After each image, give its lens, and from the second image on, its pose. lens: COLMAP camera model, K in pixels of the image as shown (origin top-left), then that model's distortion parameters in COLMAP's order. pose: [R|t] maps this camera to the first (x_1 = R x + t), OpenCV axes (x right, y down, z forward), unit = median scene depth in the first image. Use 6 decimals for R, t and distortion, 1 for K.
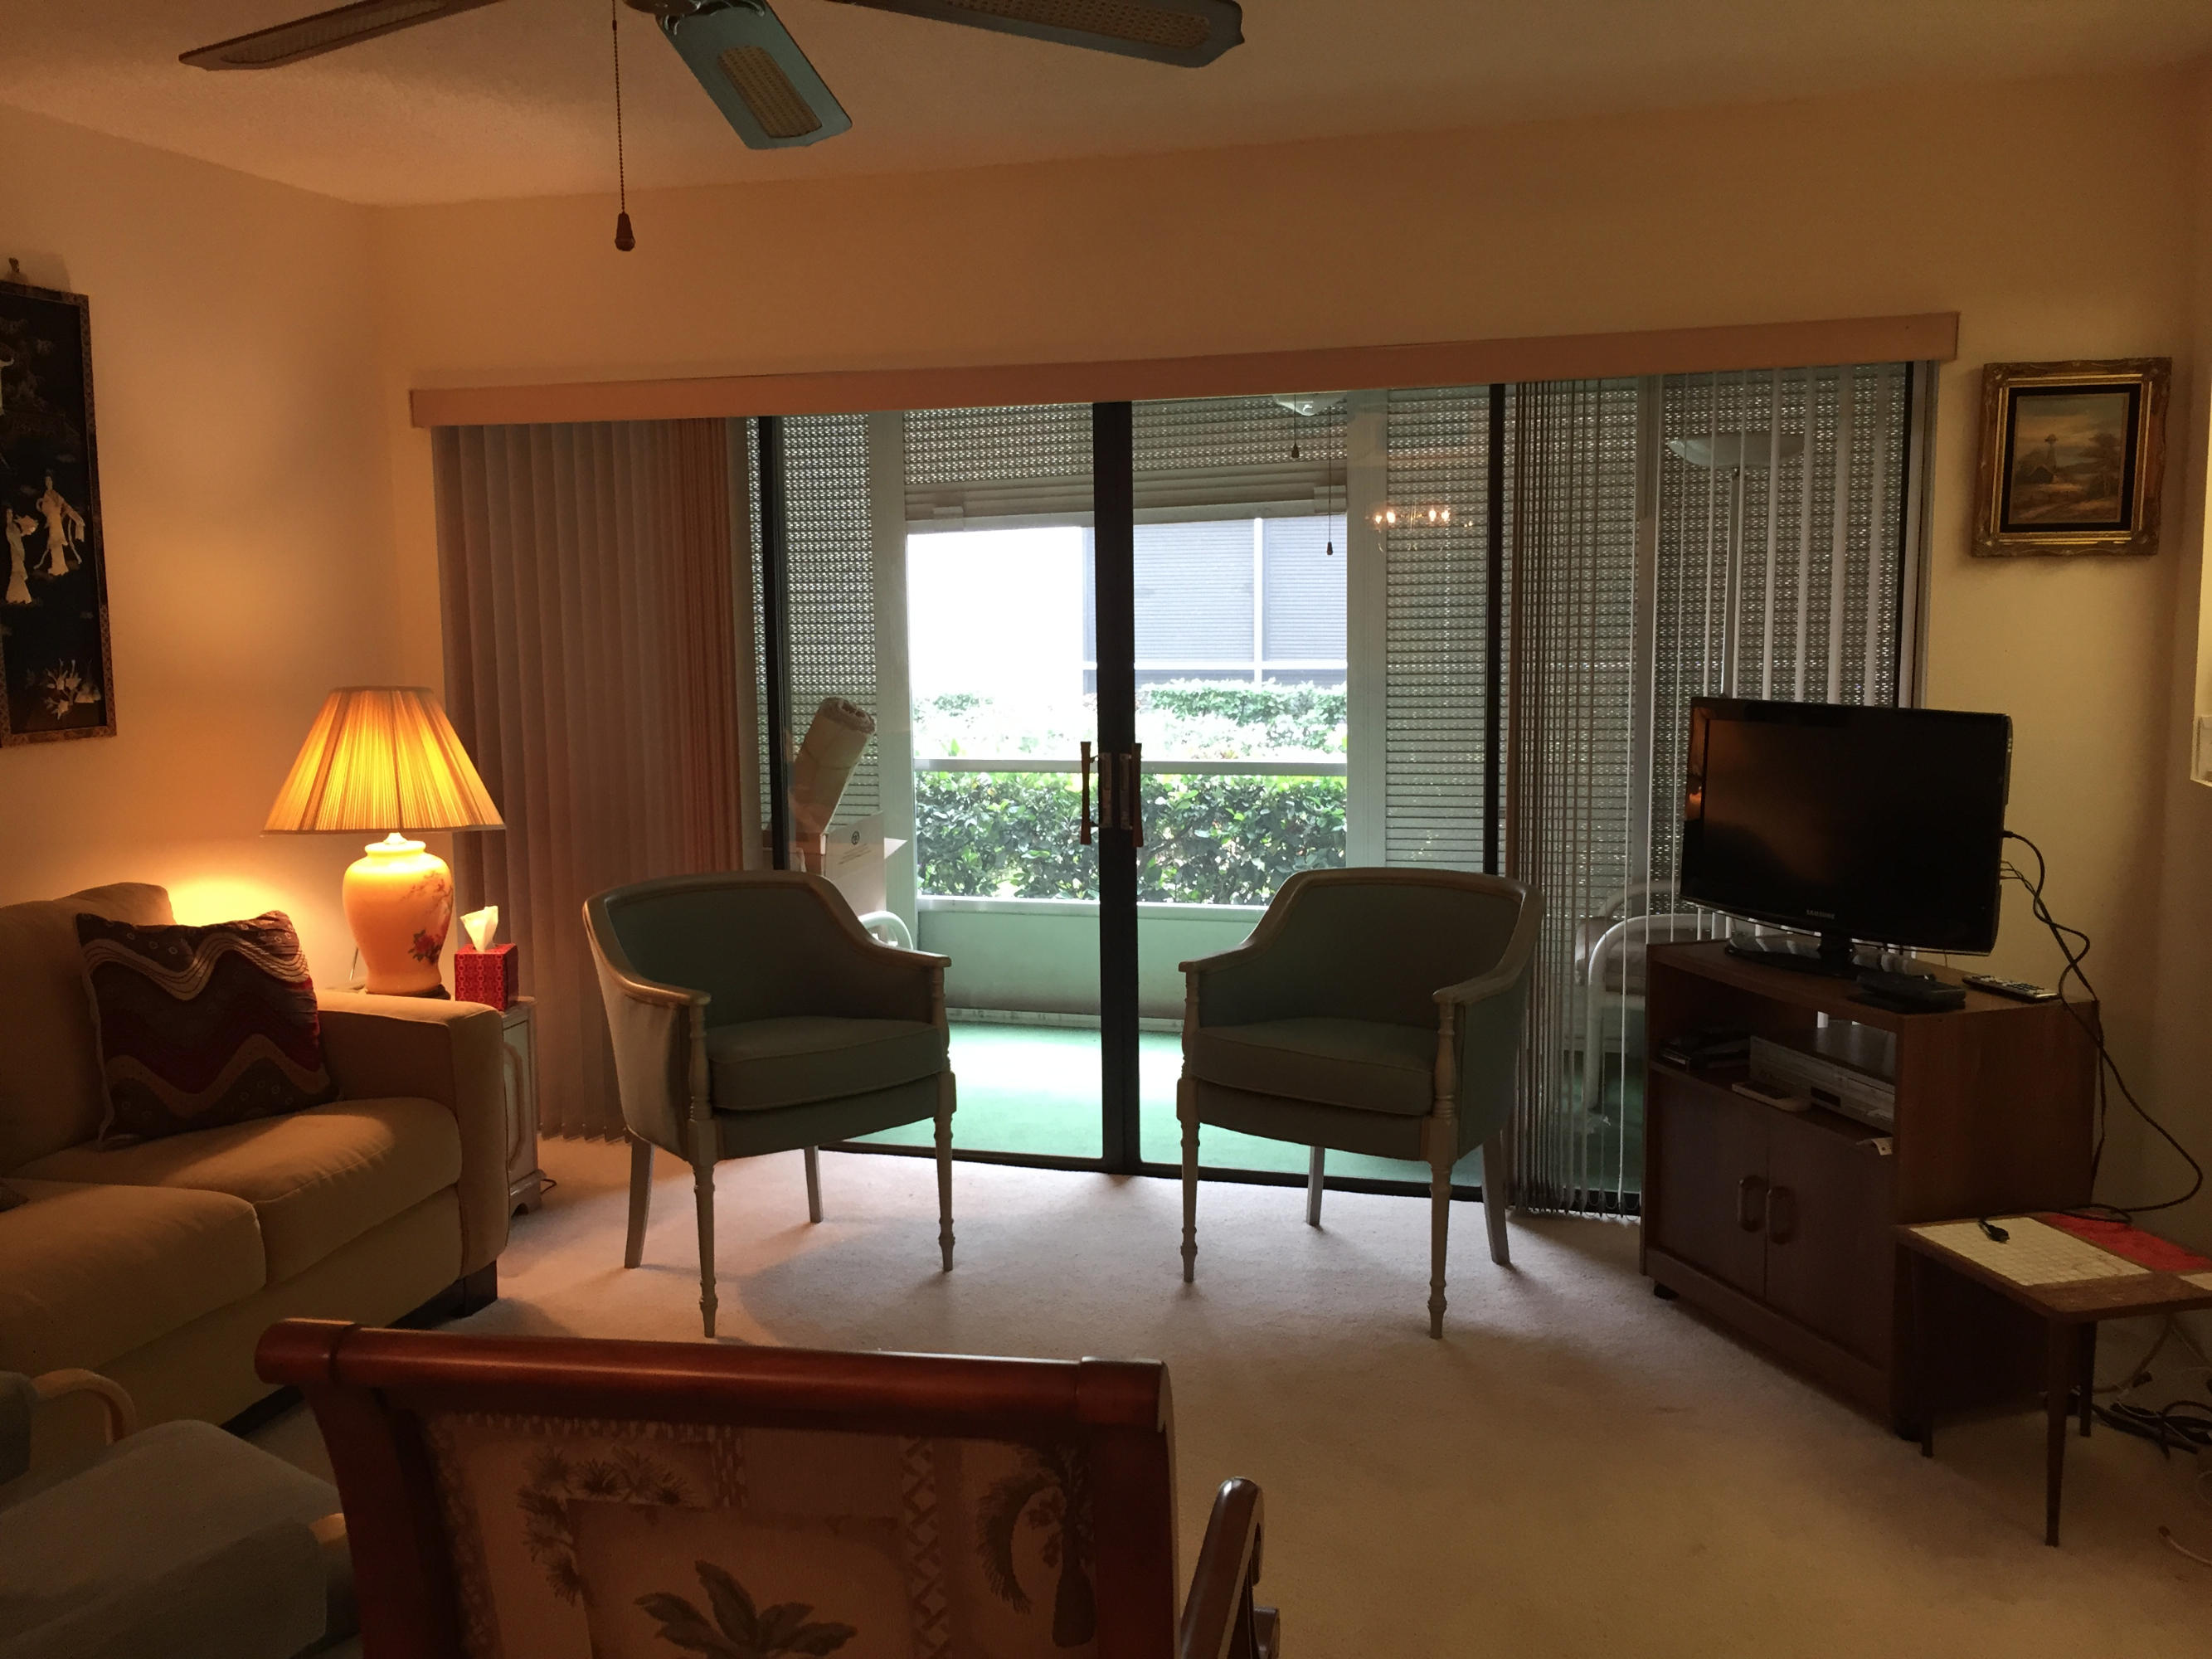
lens RADIAL K [[1895.3, 0, 1086.7], [0, 1895.3, 833.7], [0, 0, 1]] dist [0.072939, -0.090479]
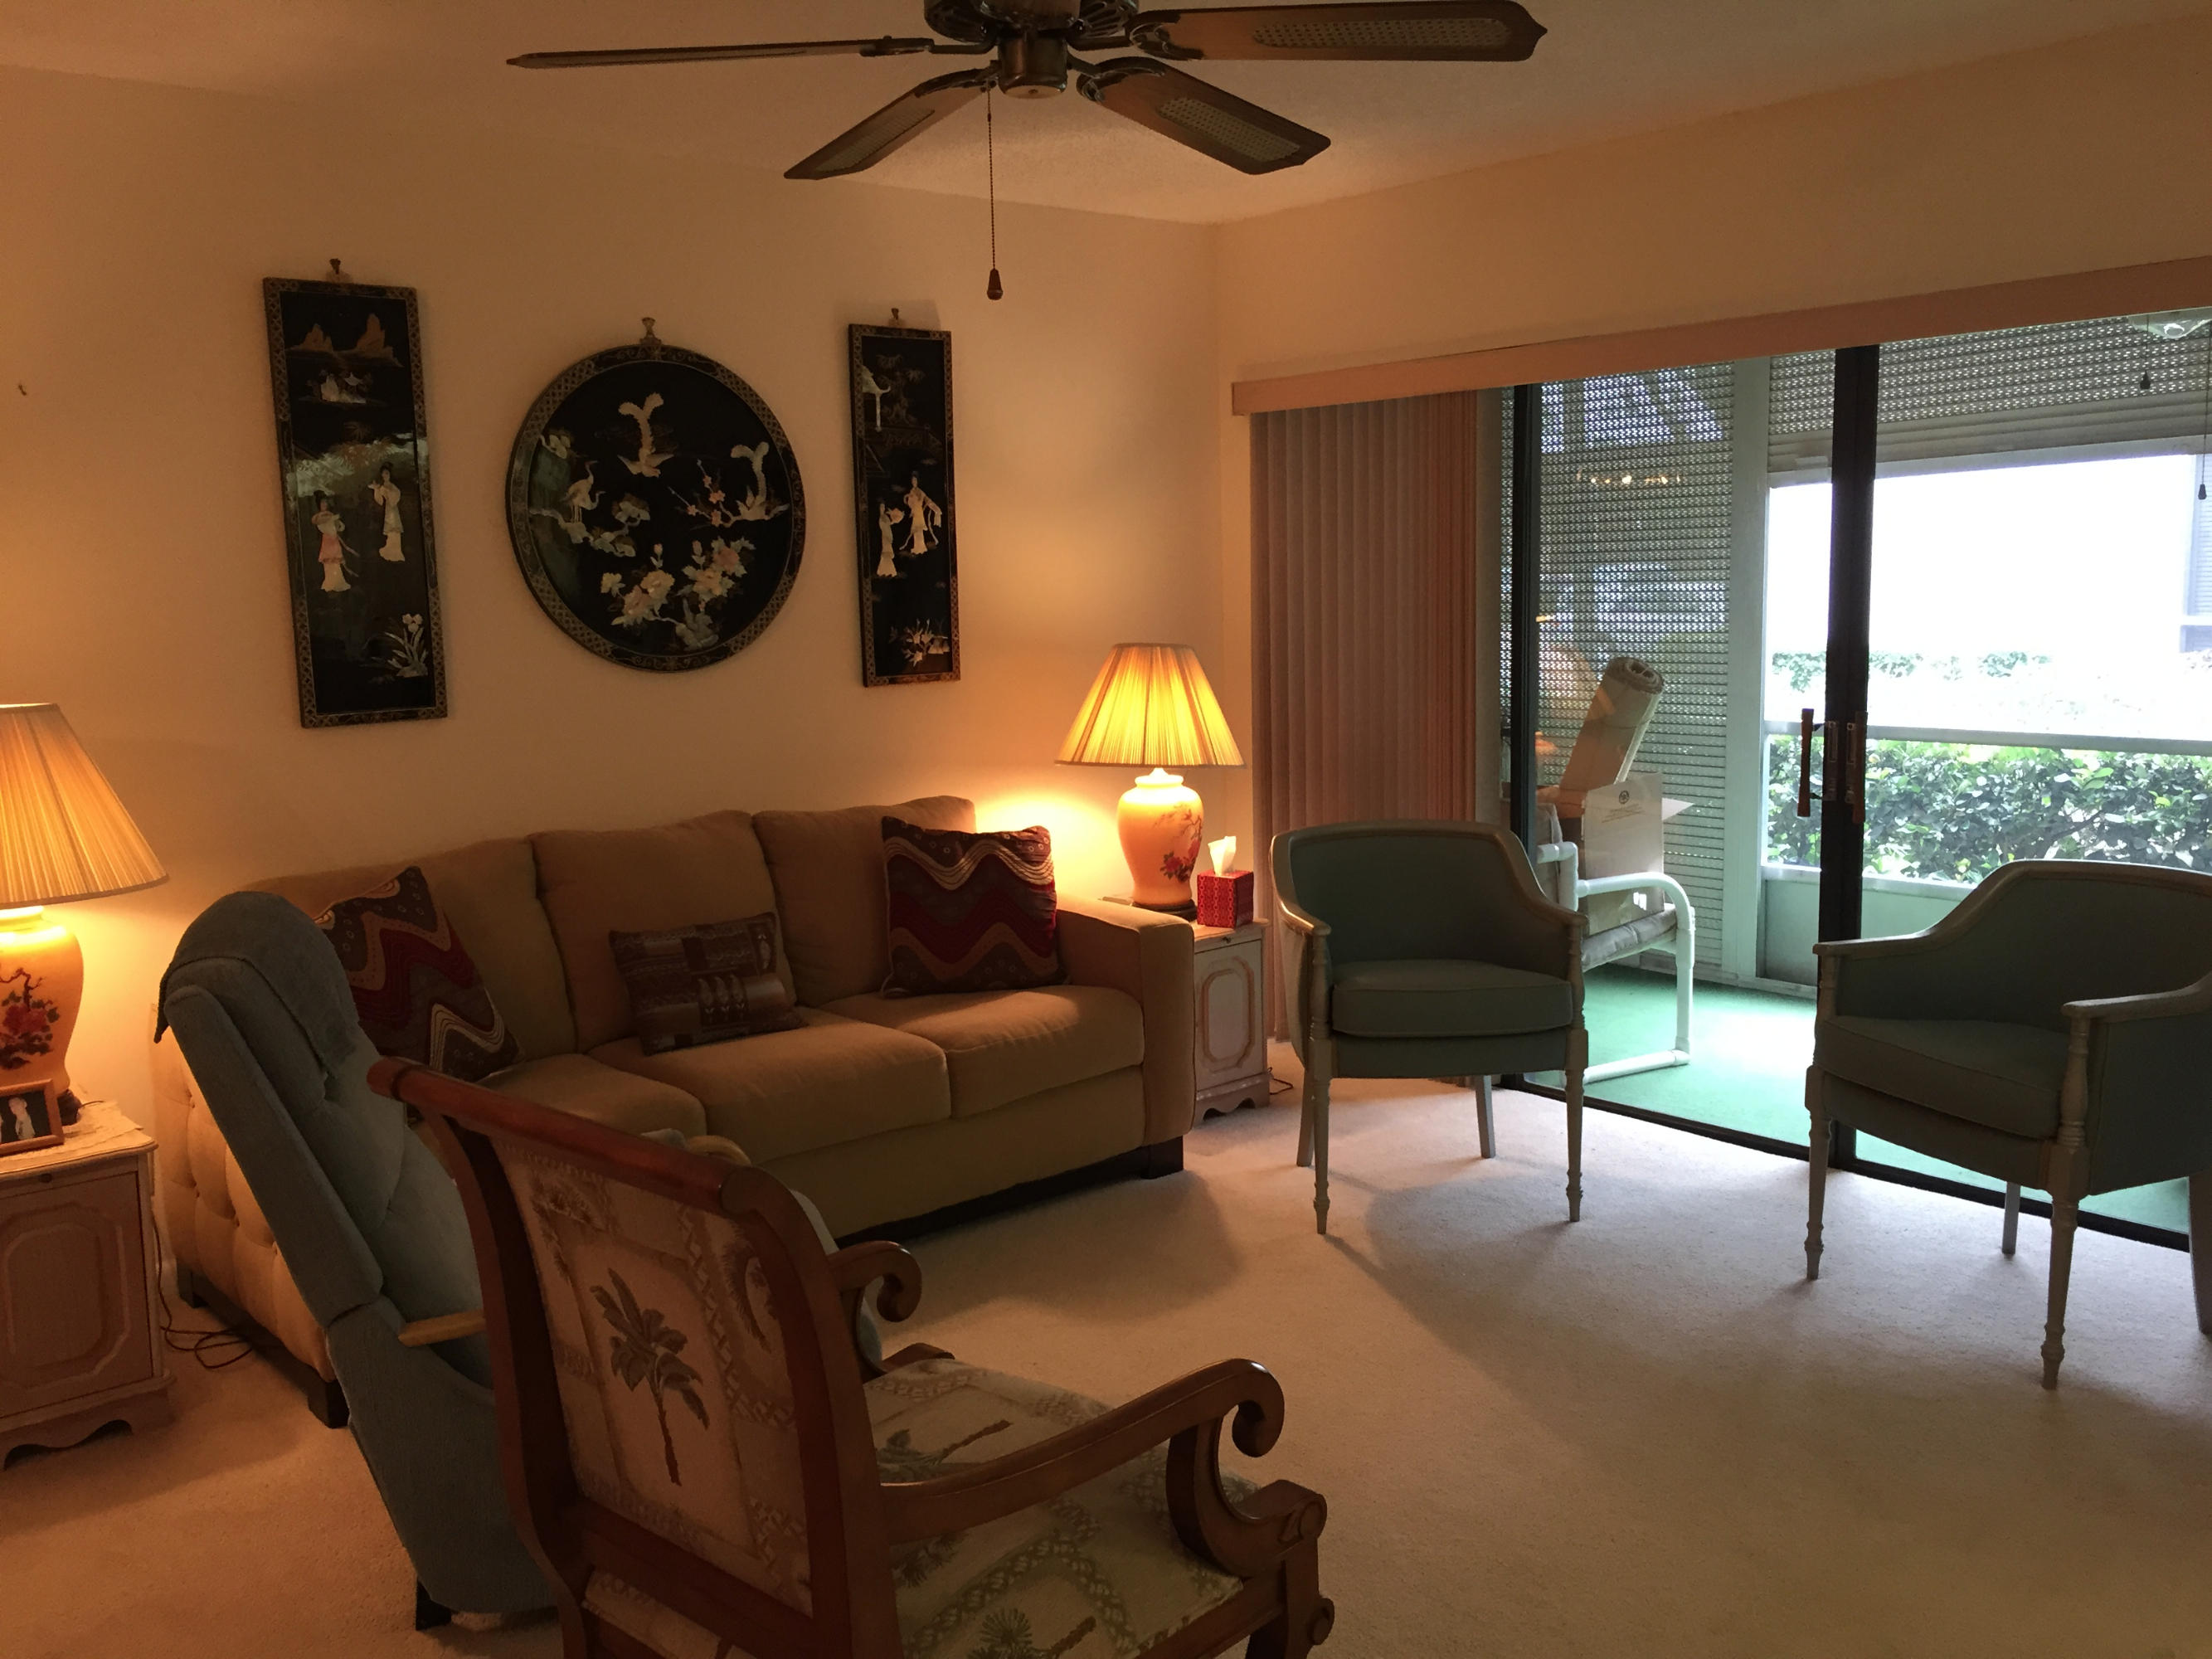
lens RADIAL K [[1895.3, 0, 1086.7], [0, 1895.3, 833.7], [0, 0, 1]] dist [0.072939, -0.090479]
pose [[0.832329, 0.069450, -0.549914, 0.264844], [-0.054904, 0.997570, 0.042885, -0.008283], [0.551556, -0.005503, 0.834120, 0.000933]]
